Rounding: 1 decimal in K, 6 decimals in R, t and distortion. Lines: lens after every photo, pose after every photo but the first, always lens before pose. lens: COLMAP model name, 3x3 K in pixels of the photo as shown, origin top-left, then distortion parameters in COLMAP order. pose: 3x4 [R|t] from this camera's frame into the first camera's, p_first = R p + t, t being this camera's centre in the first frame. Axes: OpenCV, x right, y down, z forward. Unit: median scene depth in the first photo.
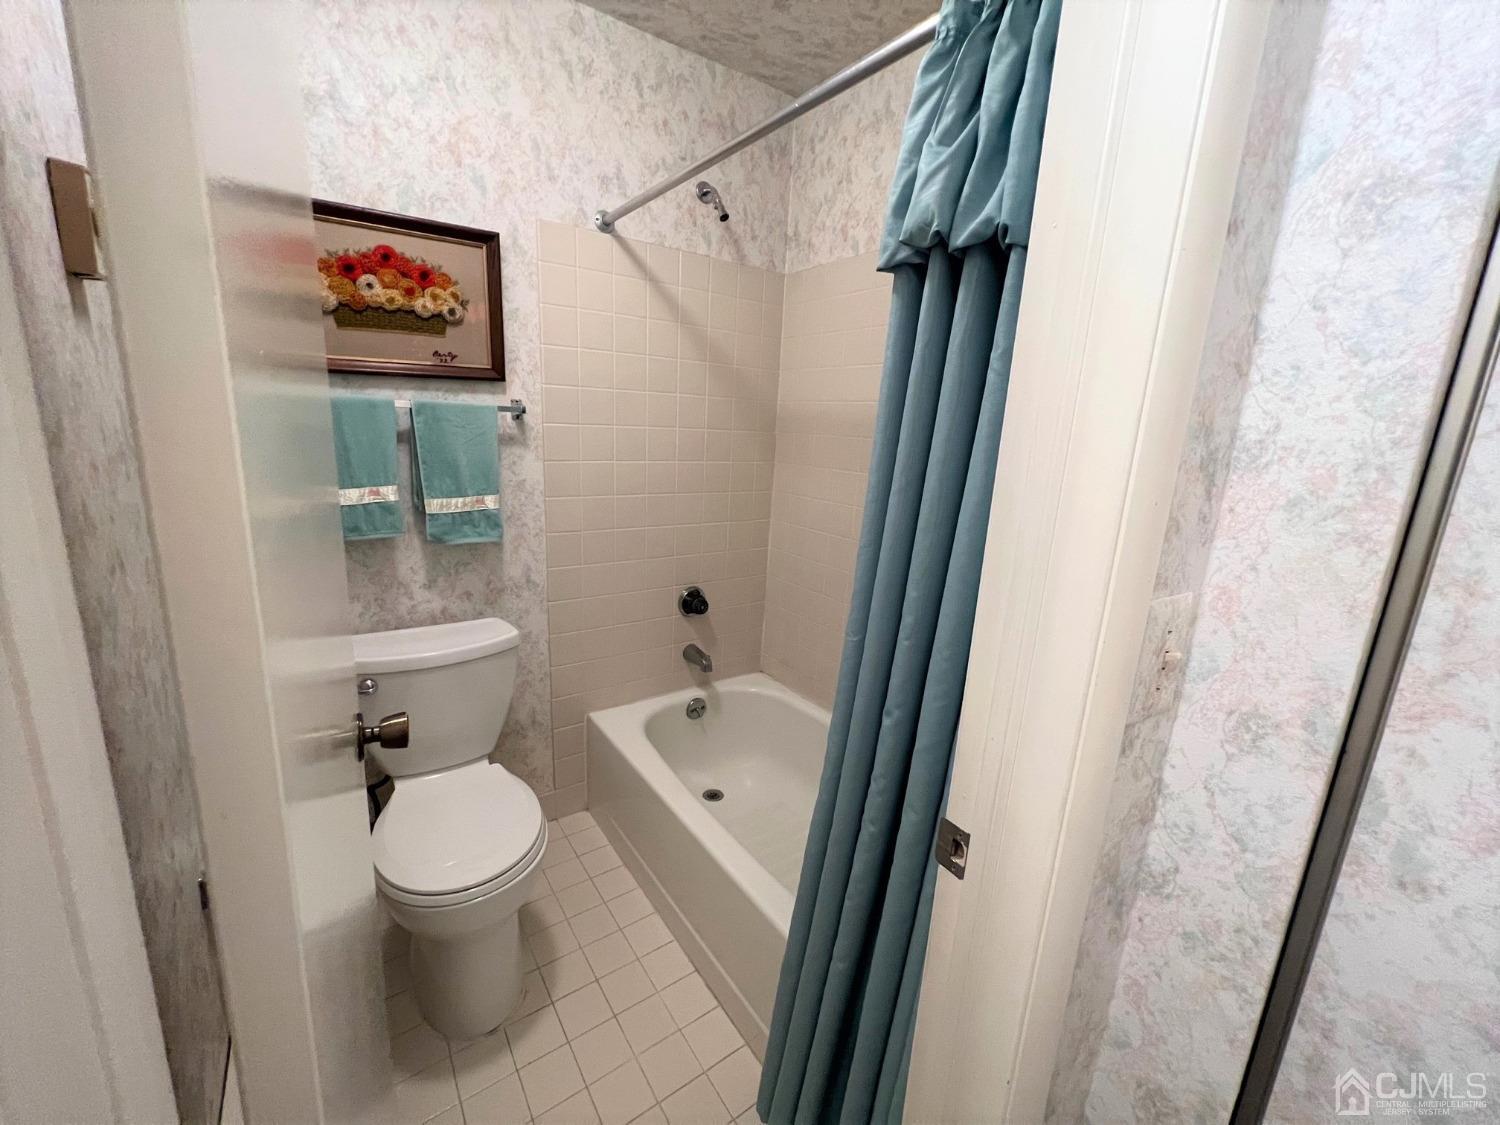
lens RADIAL K [[605.7, 0, 746.3], [0, 605.7, 557.3], [0, 0, 1]] dist [0.005985, -0.001255]
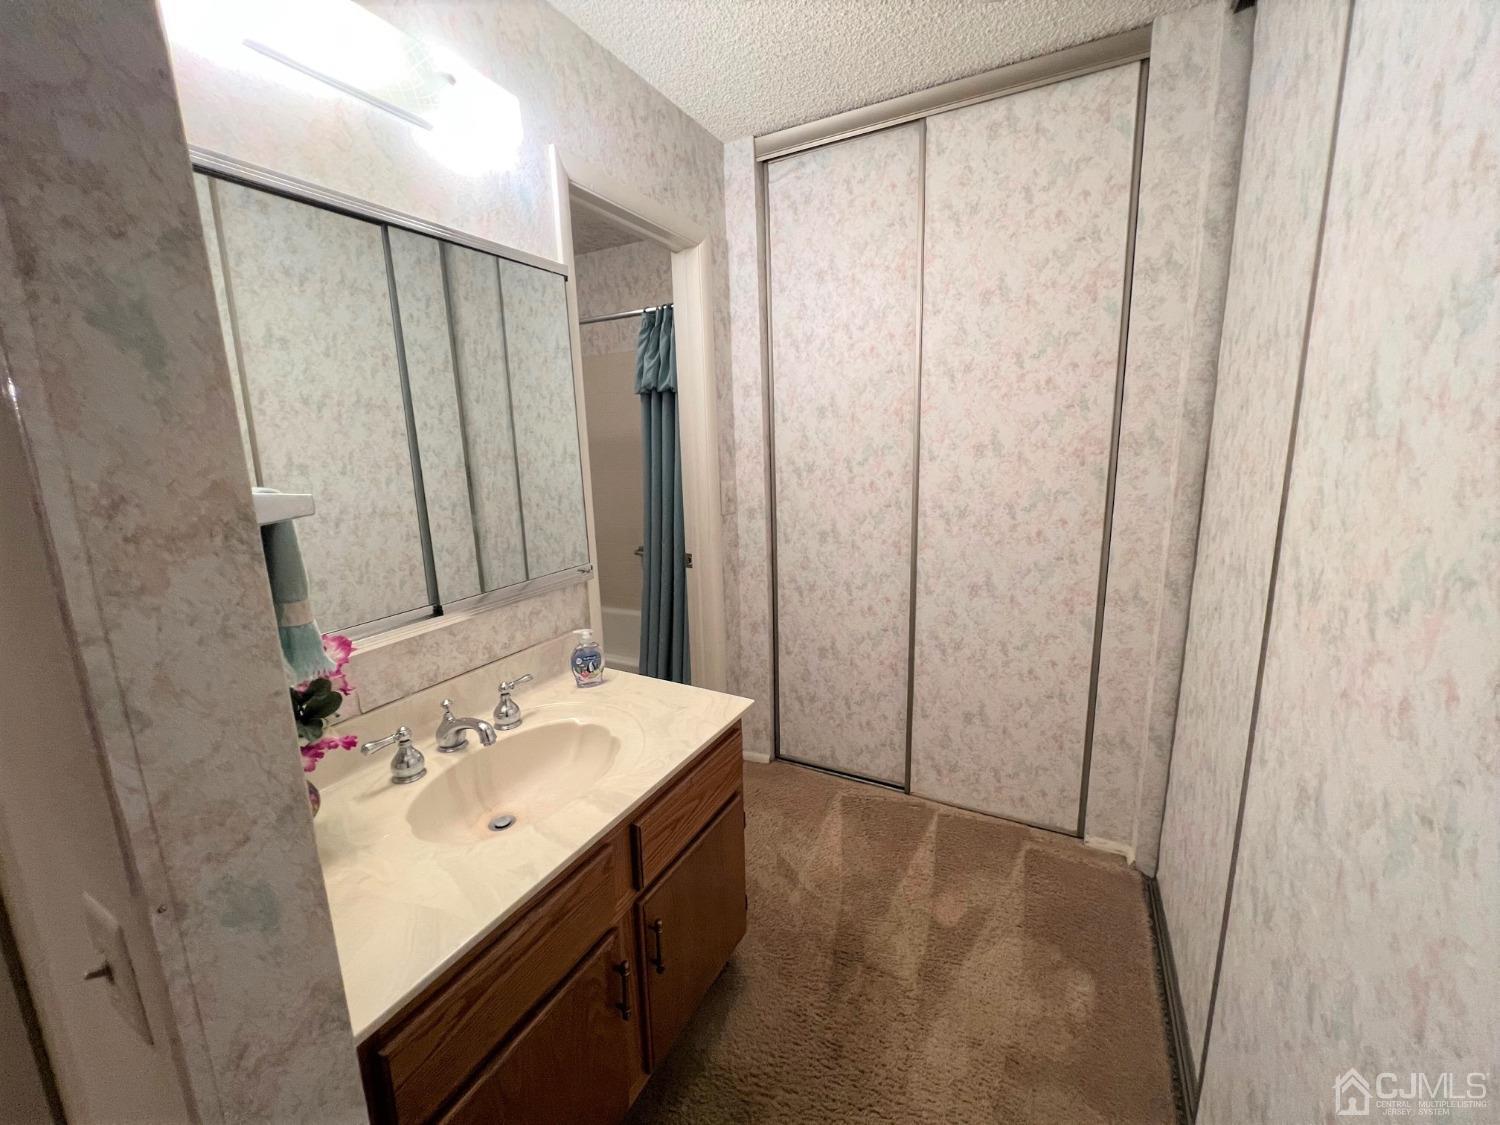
lens RADIAL K [[605.7, 0, 754.7], [0, 605.7, 560.2], [0, 0, 1]] dist [0.005985, -0.001255]
pose [[0.890592, -0.159537, 0.425903, -0.752621], [0.170721, 0.985245, 0.012068, 0.451065], [-0.421544, 0.061963, 0.904688, -2.166520]]
